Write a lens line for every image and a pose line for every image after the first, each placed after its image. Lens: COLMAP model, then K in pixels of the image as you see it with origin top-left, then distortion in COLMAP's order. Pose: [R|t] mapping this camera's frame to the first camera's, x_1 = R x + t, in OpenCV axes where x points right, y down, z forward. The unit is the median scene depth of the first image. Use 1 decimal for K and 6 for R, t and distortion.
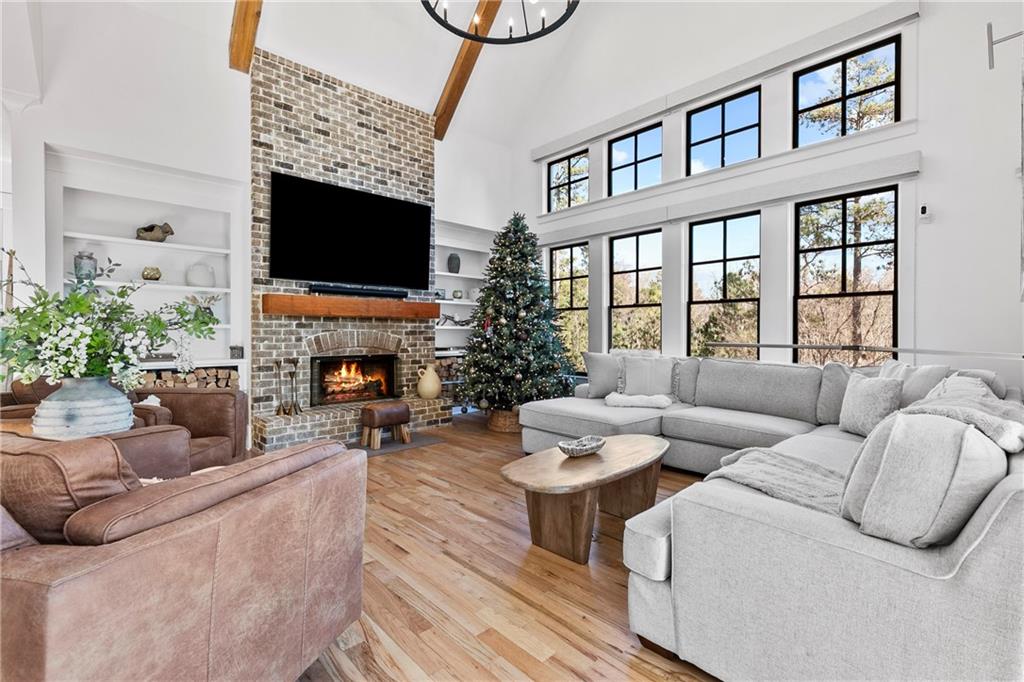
lens RADIAL K [[461.5, 0, 518.5], [0, 461.5, 339.8], [0, 0, 1]] dist [0.007770, -0.000749]
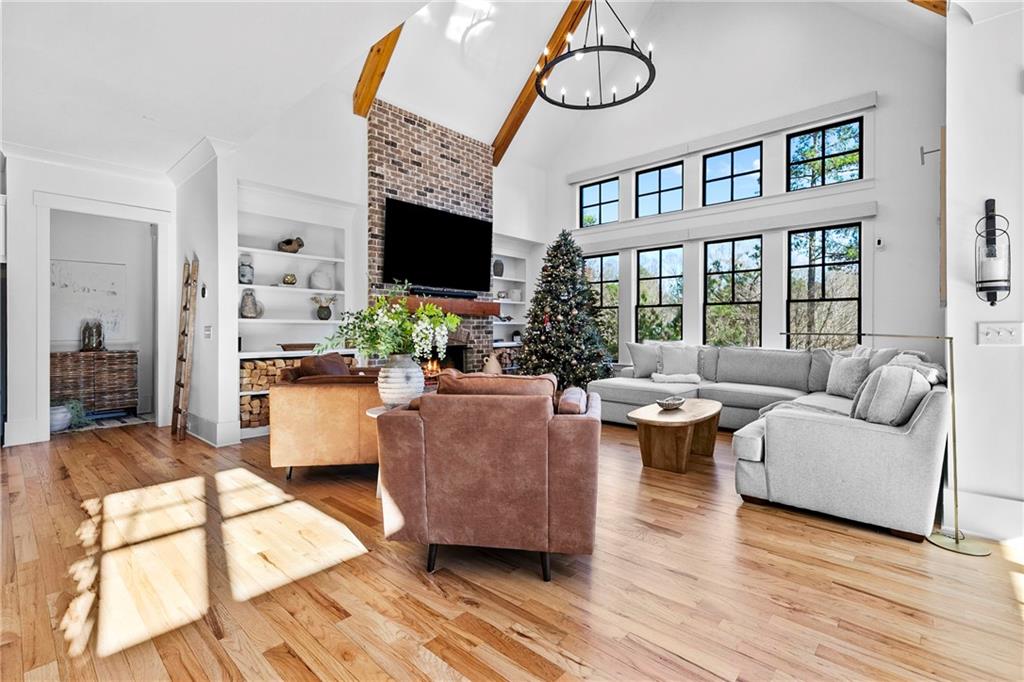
lens RADIAL K [[461.5, 0, 520.1], [0, 461.5, 334.7], [0, 0, 1]] dist [0.007770, -0.000749]
pose [[0.996653, -0.000582, 0.081741, -0.260292], [0.000547, 1.000000, 0.000454, 0.004554], [-0.081741, -0.000408, 0.996653, -0.251400]]
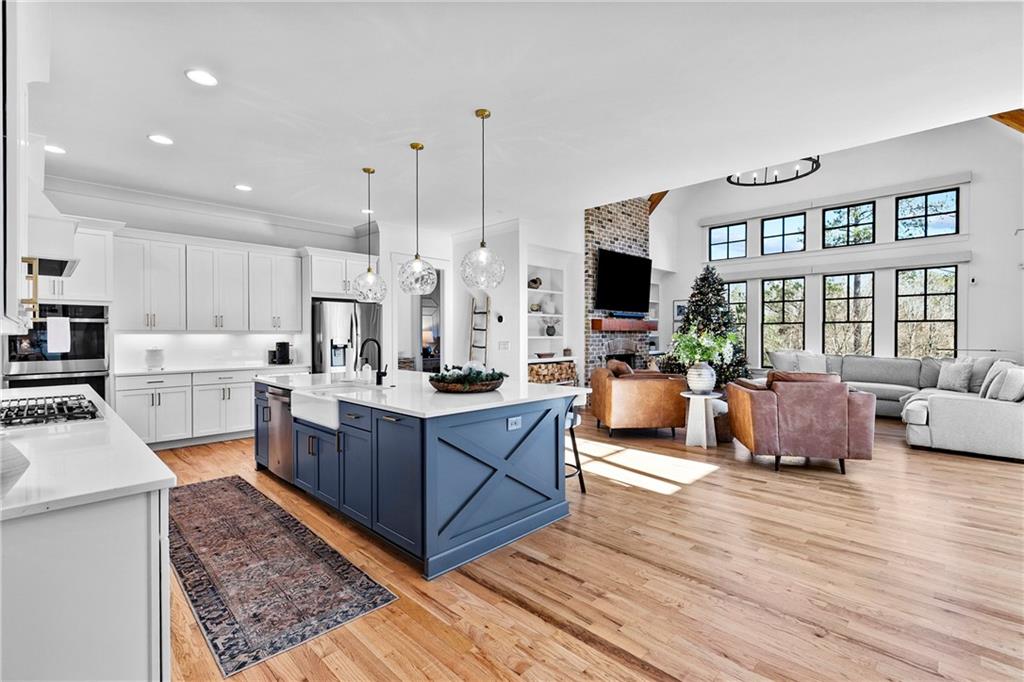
lens RADIAL K [[461.5, 0, 516.7], [0, 461.5, 342.8], [0, 0, 1]] dist [0.007770, -0.000749]
pose [[0.999240, -0.002069, 0.038926, -0.855228], [0.001791, 0.999973, 0.007157, -0.021101], [-0.038939, -0.007082, 0.999216, -0.676107]]
